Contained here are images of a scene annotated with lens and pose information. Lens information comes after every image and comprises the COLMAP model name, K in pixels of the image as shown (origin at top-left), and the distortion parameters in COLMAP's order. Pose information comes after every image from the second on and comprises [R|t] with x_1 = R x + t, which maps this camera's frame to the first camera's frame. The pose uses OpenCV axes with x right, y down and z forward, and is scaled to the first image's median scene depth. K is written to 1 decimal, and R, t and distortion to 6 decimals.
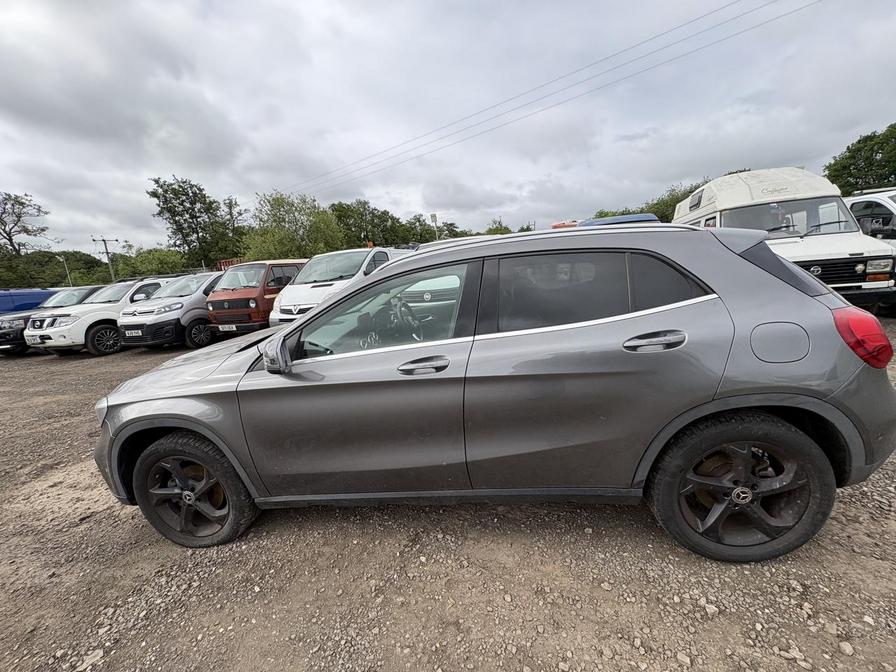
lens RADIAL K [[357.8, 0, 450.1], [0, 357.8, 337.0], [0, 0, 1]] dist [-0.001807, 0.000219]
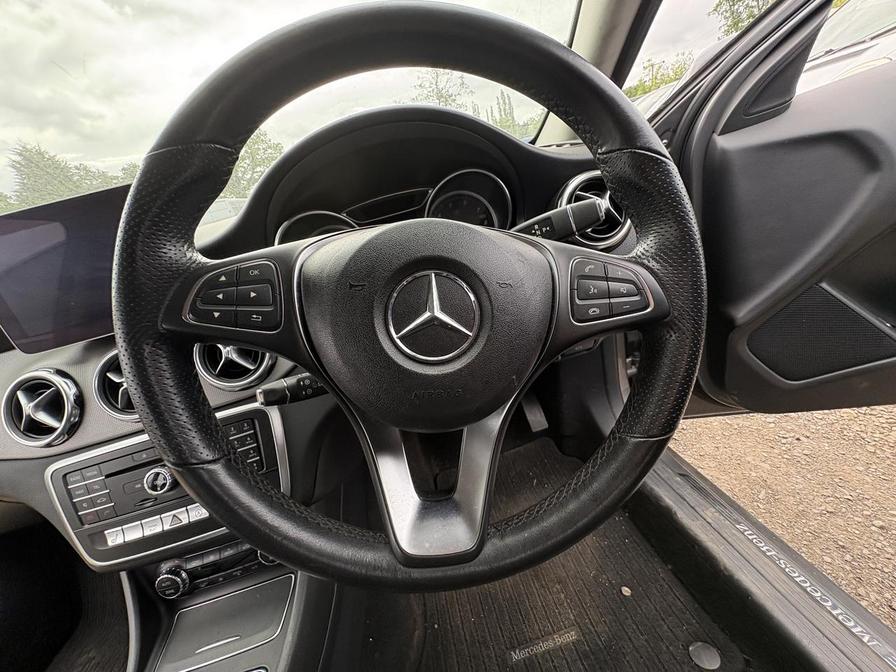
lens RADIAL K [[359.6, 0, 449.8], [0, 359.6, 337.7], [0, 0, 1]] dist [-0.001057, 0.000119]
pose [[0.327279, 0.390020, -0.860681, -0.002629], [0.010656, 0.909263, 0.416087, -0.005521], [0.944868, -0.145348, 0.293427, 0.081455]]
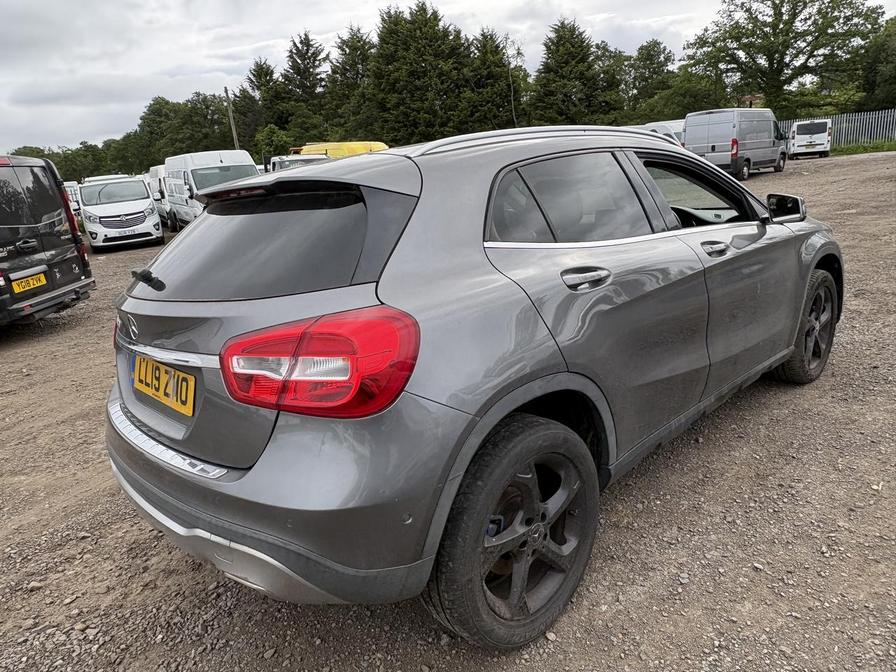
lens RADIAL K [[600.0, 0, 439.3], [0, 600.0, 329.9], [0, 0, 1]] dist [-0.003968, 0.002321]
pose [[-0.606389, 0.335948, -0.720716, 0.081099], [-0.004577, 0.904880, 0.425643, -0.029750], [0.795155, 0.261403, -0.547172, 0.112159]]
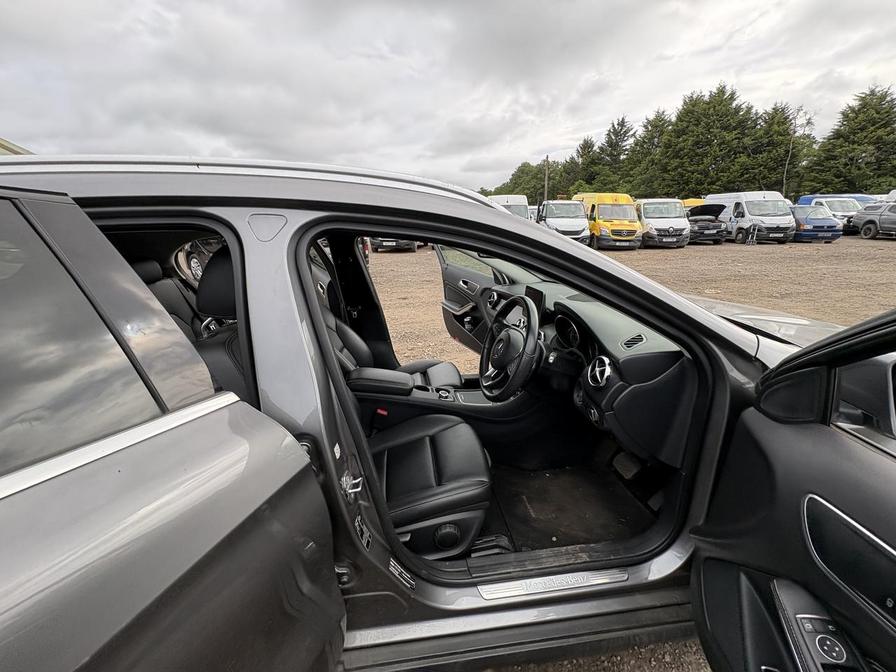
lens RADIAL K [[357.0, 0, 447.8], [0, 357.0, 332.8], [0, 0, 1]] dist [0.001369, 0.000277]
pose [[-0.953787, 0.175215, -0.244112, 0.005151], [0.037538, 0.875508, 0.481743, -0.022607], [0.298131, 0.450317, -0.841625, 0.113038]]
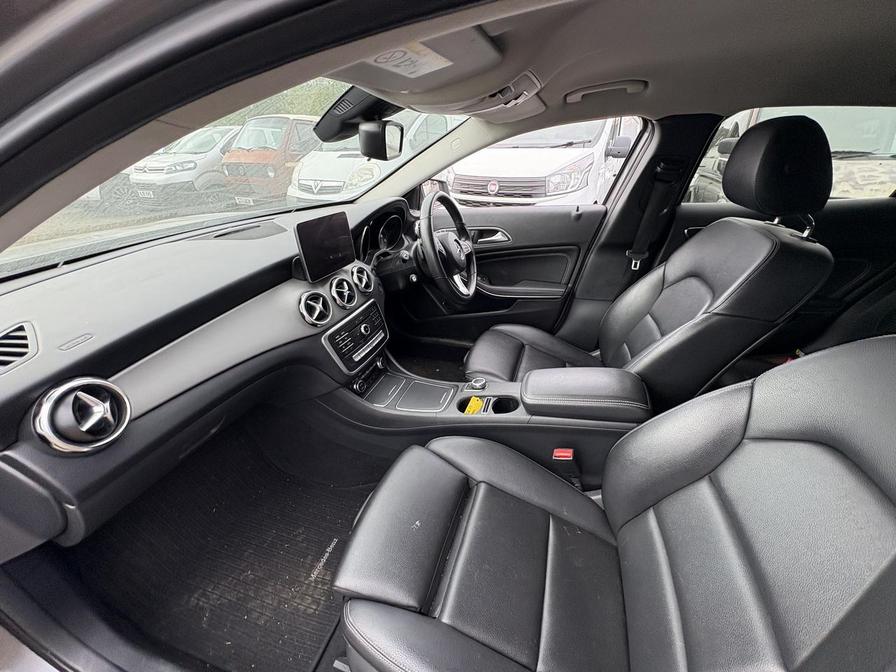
lens RADIAL K [[357.8, 0, 450.1], [0, 357.8, 337.0], [0, 0, 1]] dist [-0.001807, 0.000219]
pose [[0.980624, 0.161938, -0.110238, -0.004033], [-0.124650, 0.949913, 0.286579, -0.005065], [0.151125, -0.267285, 0.951693, 0.047265]]
